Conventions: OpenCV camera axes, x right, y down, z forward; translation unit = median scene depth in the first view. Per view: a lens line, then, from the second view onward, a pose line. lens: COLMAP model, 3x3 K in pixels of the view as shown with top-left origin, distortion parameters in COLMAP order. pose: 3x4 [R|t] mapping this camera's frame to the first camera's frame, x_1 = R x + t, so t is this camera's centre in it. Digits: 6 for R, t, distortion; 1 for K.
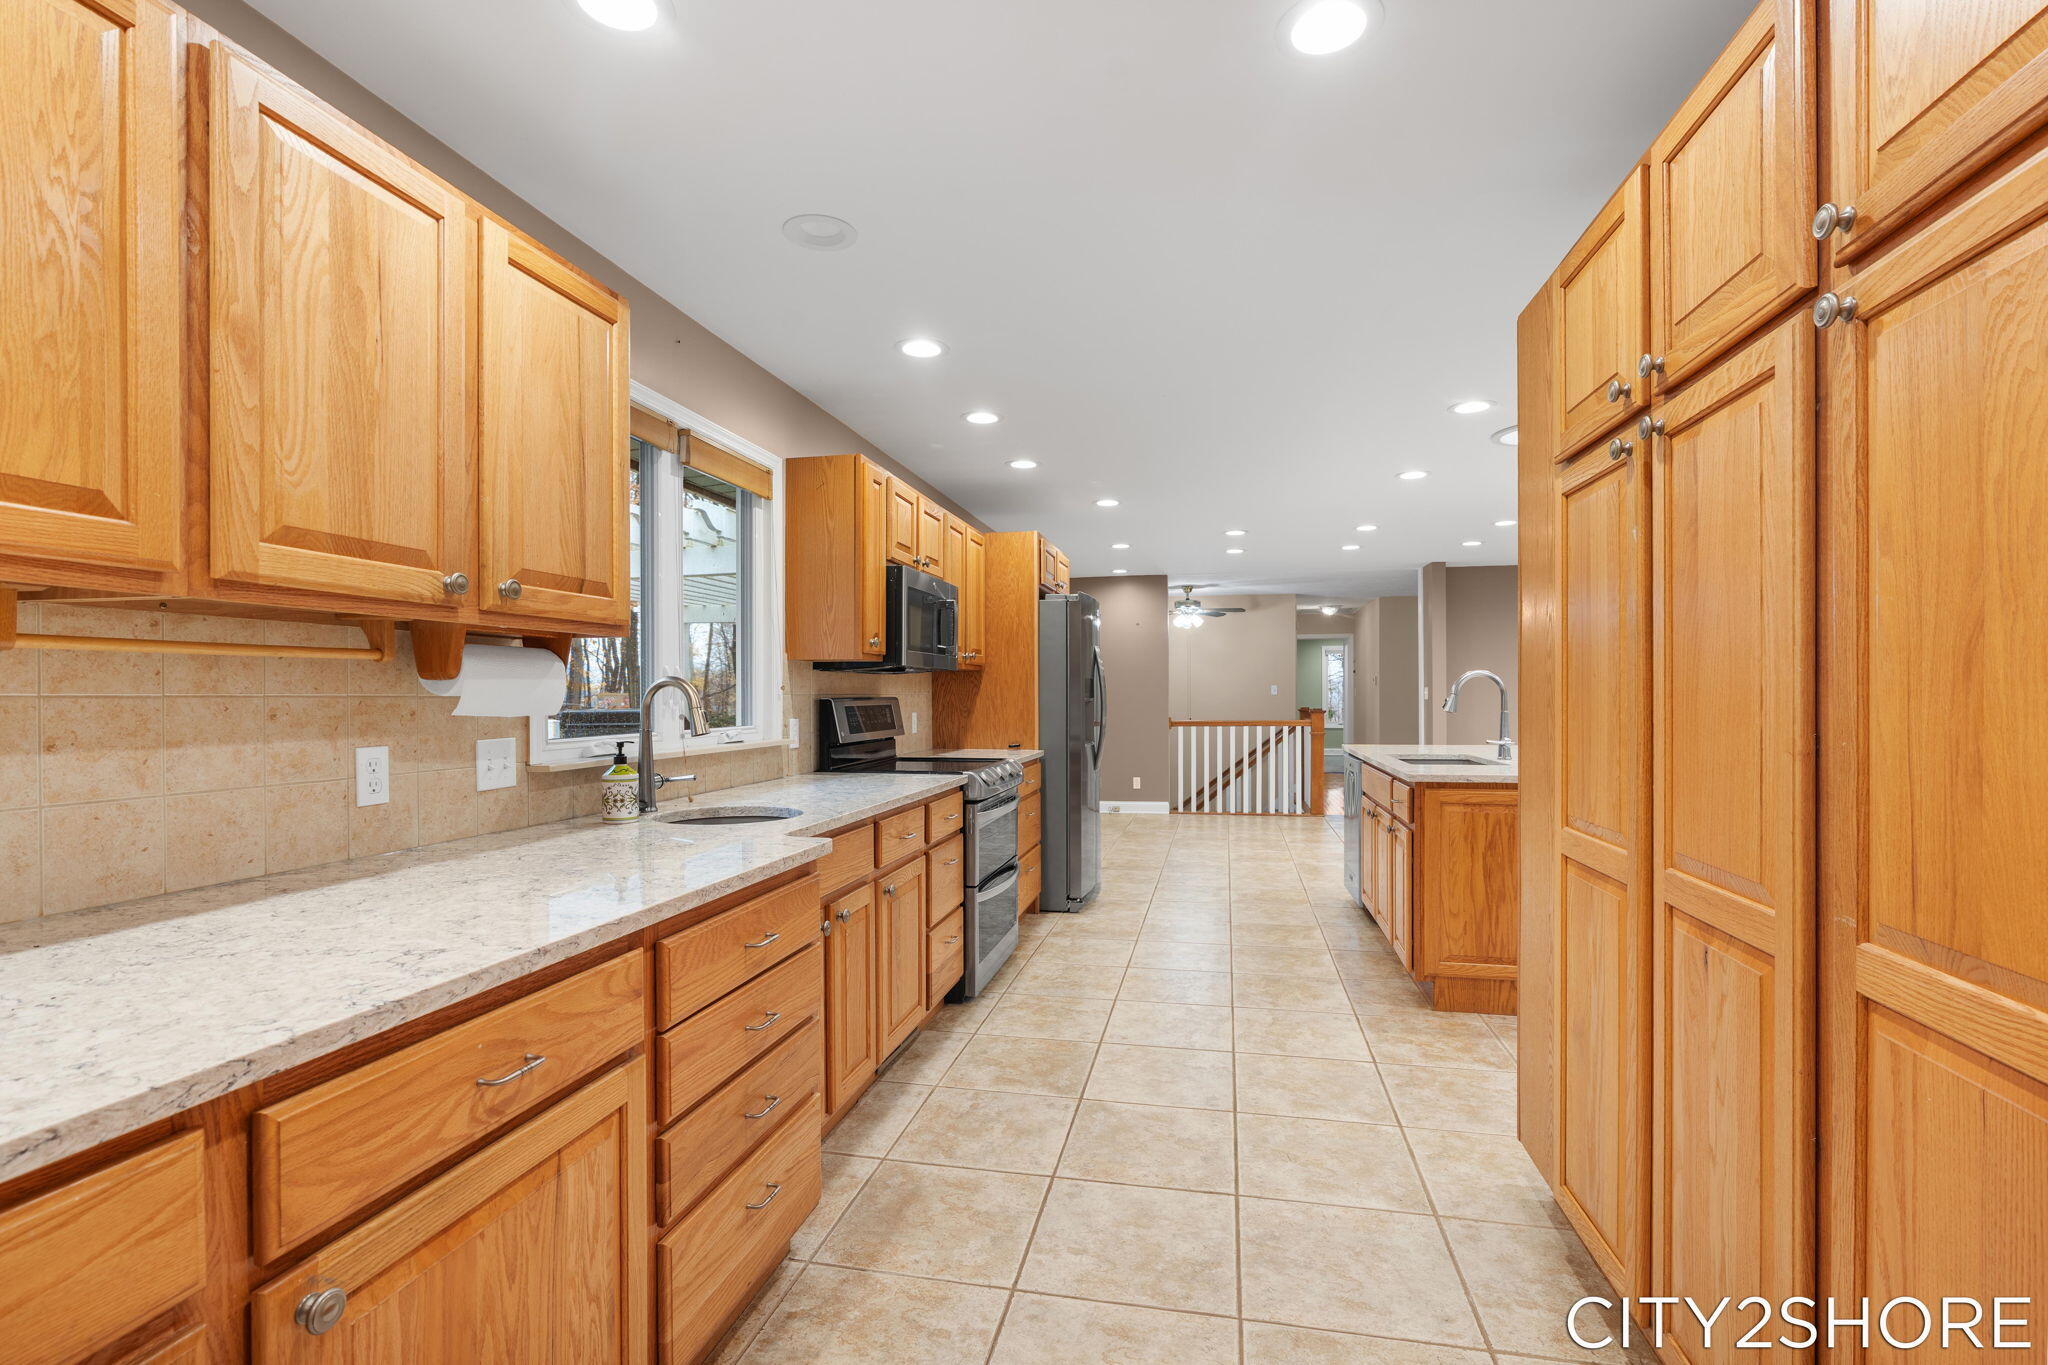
lens RADIAL K [[917.9, 0, 1024.0], [0, 917.9, 682.5], [0, 0, 1]] dist [-0.001027, -0.000112]
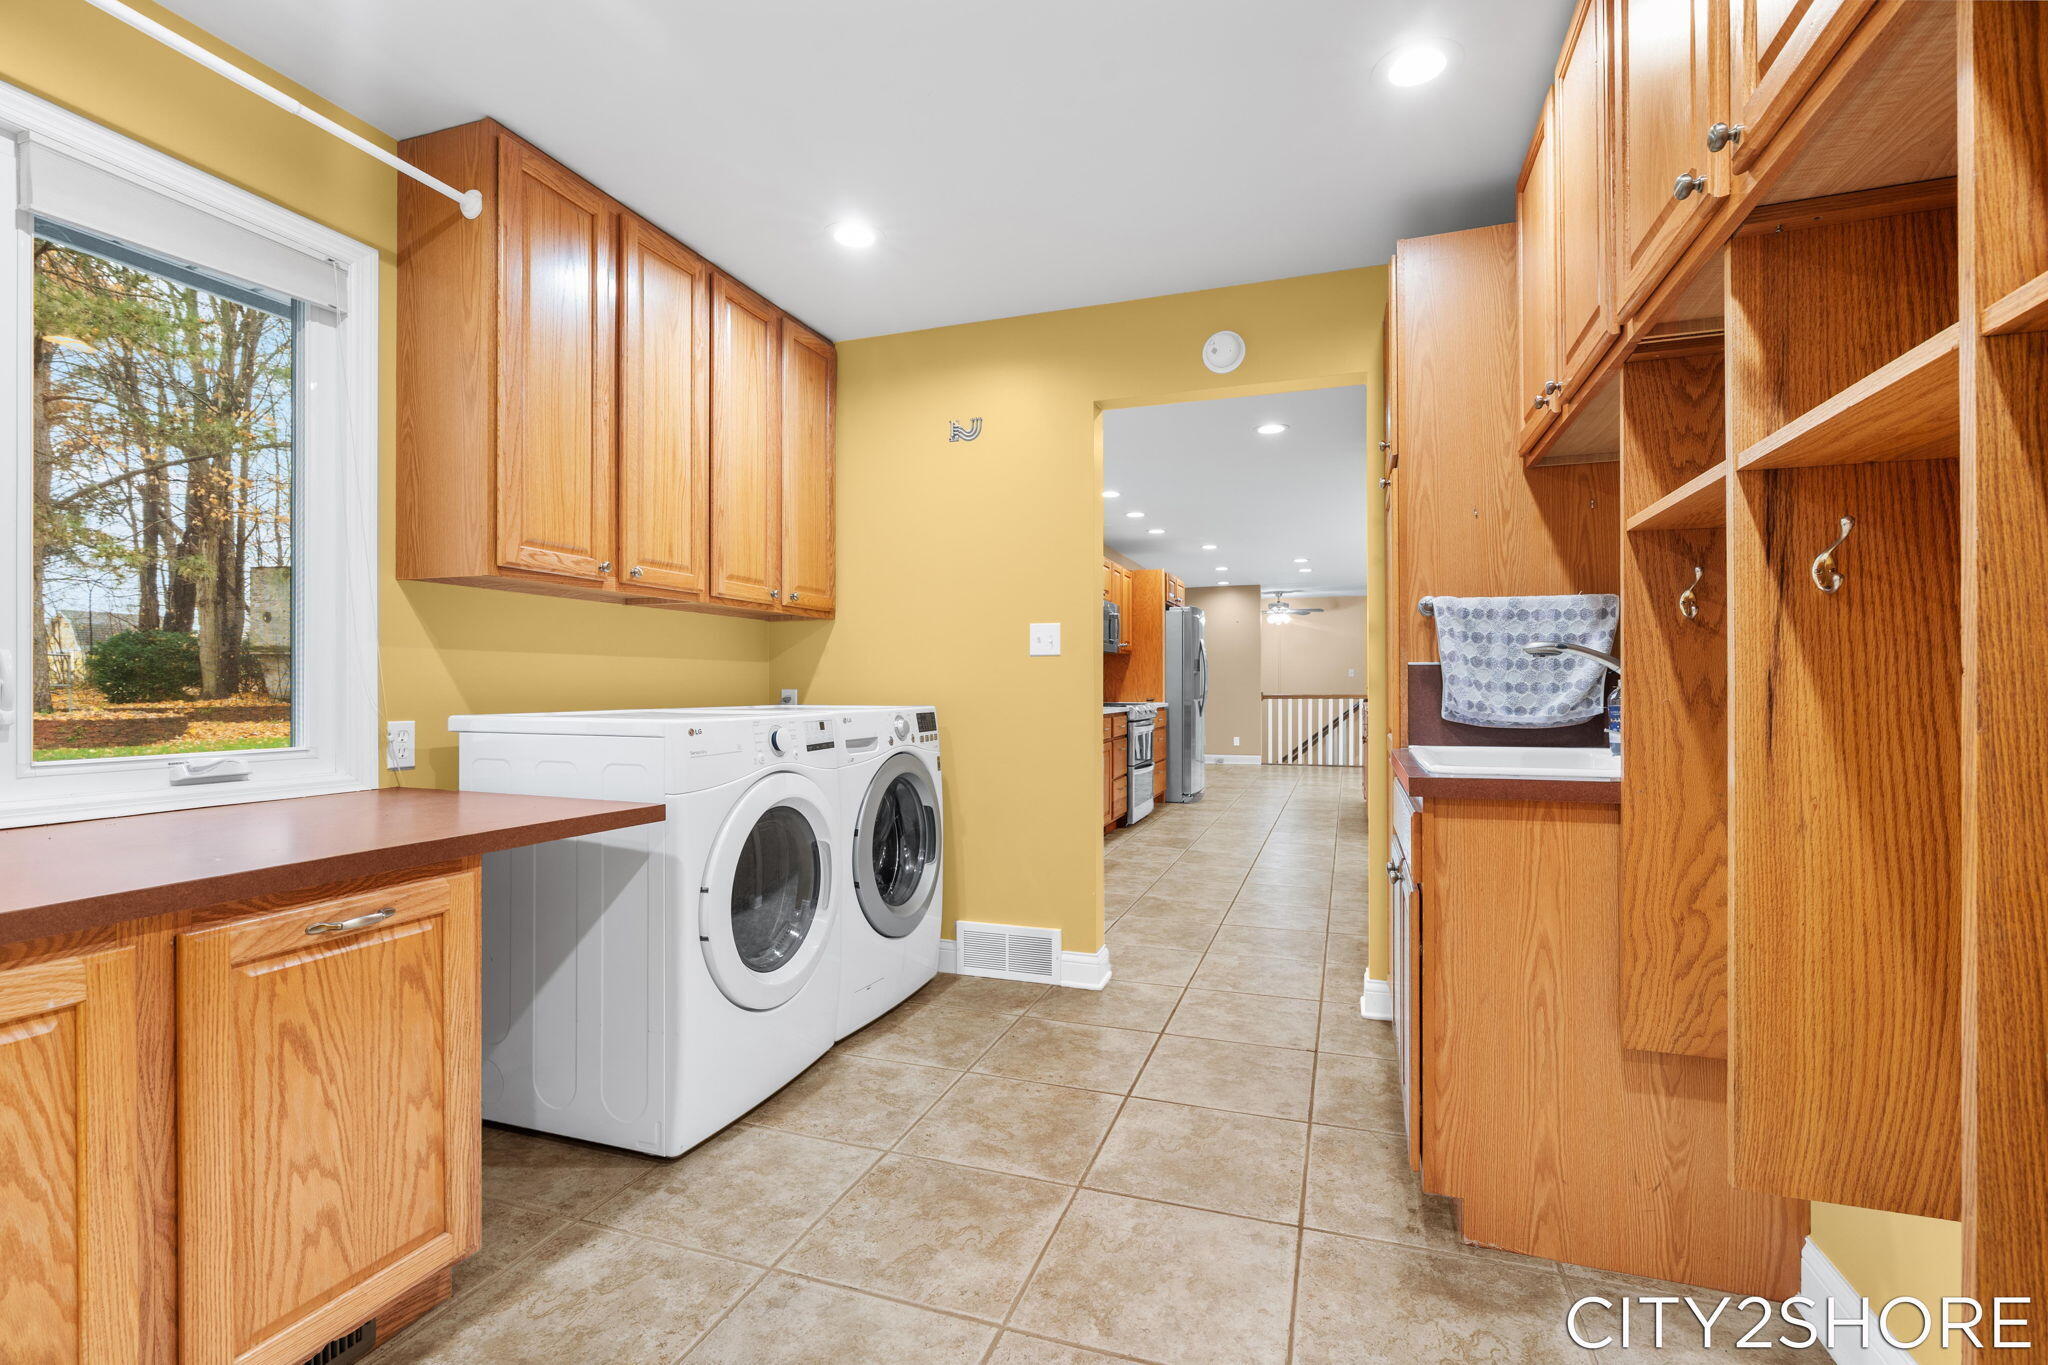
lens RADIAL K [[917.9, 0, 1024.0], [0, 917.9, 682.5], [0, 0, 1]] dist [-0.001027, -0.000112]
pose [[0.991911, 0.001637, -0.126927, -0.022033], [-0.000581, 0.999965, 0.008360, 0.020775], [0.126937, -0.008218, 0.991877, -0.560323]]
